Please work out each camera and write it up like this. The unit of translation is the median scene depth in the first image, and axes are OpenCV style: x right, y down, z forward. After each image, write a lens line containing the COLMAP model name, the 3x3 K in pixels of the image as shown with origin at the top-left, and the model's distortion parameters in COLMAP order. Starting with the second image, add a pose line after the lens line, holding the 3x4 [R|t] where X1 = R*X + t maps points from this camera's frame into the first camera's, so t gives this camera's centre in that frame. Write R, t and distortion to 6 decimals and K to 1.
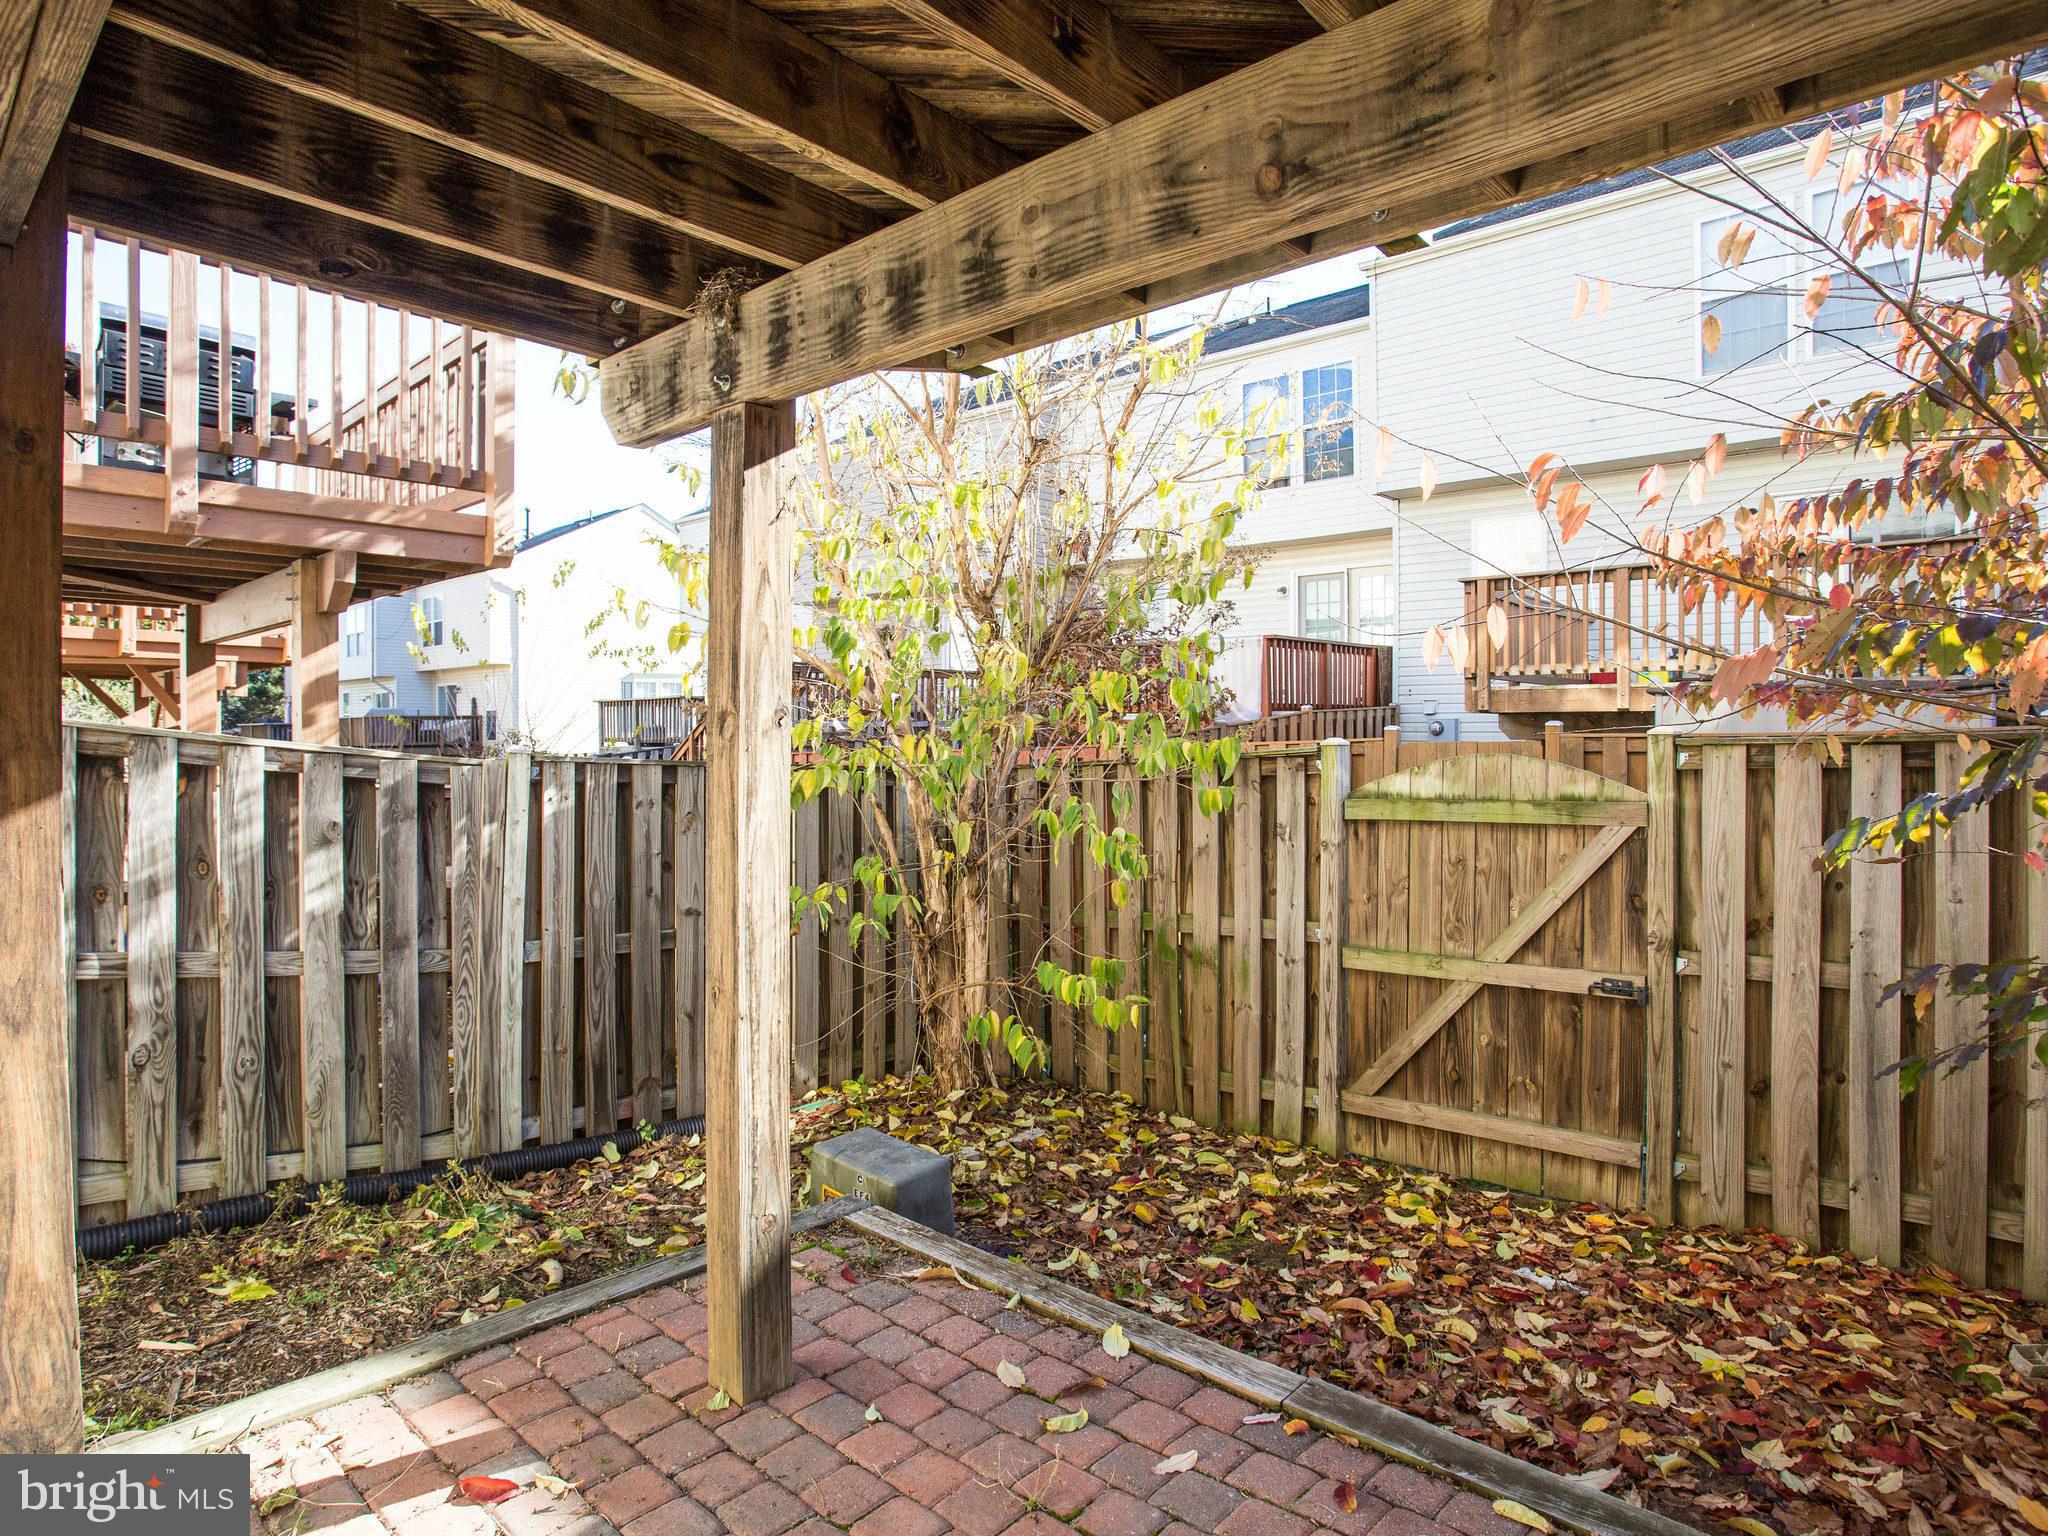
lens RADIAL K [[1143.6, 0, 1018.0], [0, 1143.6, 770.8], [0, 0, 1]] dist [-0.073904, 0.038651]
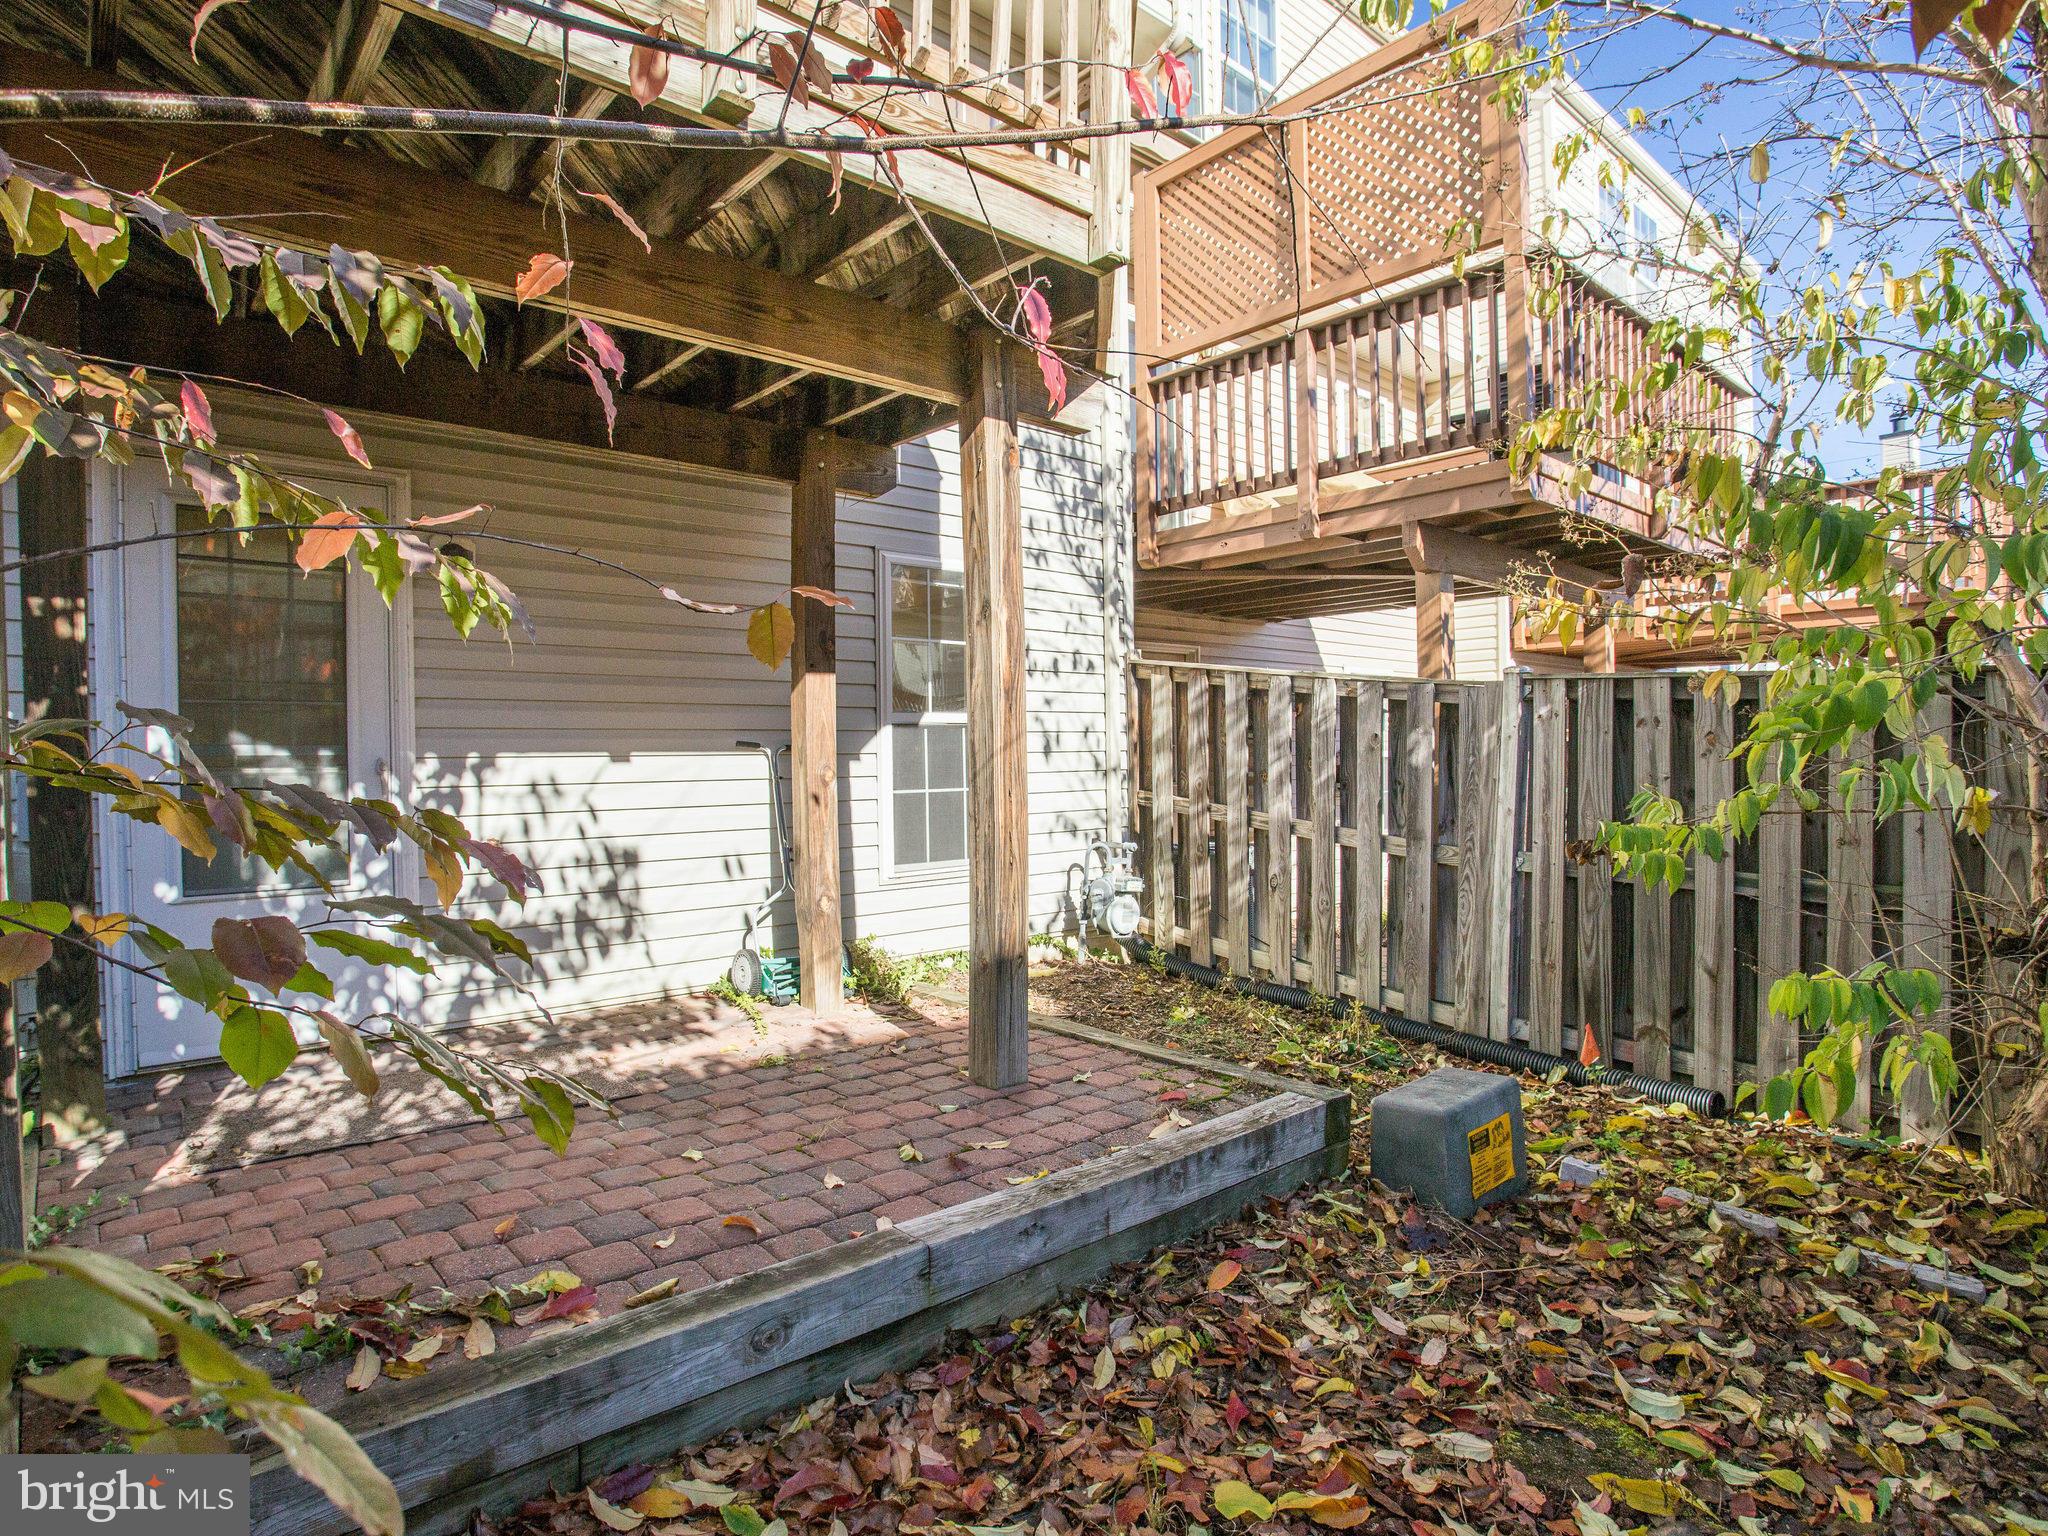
lens RADIAL K [[1143.6, 0, 1018.0], [0, 1143.6, 770.8], [0, 0, 1]] dist [-0.073904, 0.038651]
pose [[-0.119273, 0.012361, -0.992785, 0.667666], [-0.012093, 0.999830, 0.013901, 0.066272], [0.992788, 0.013663, -0.119103, 0.650957]]
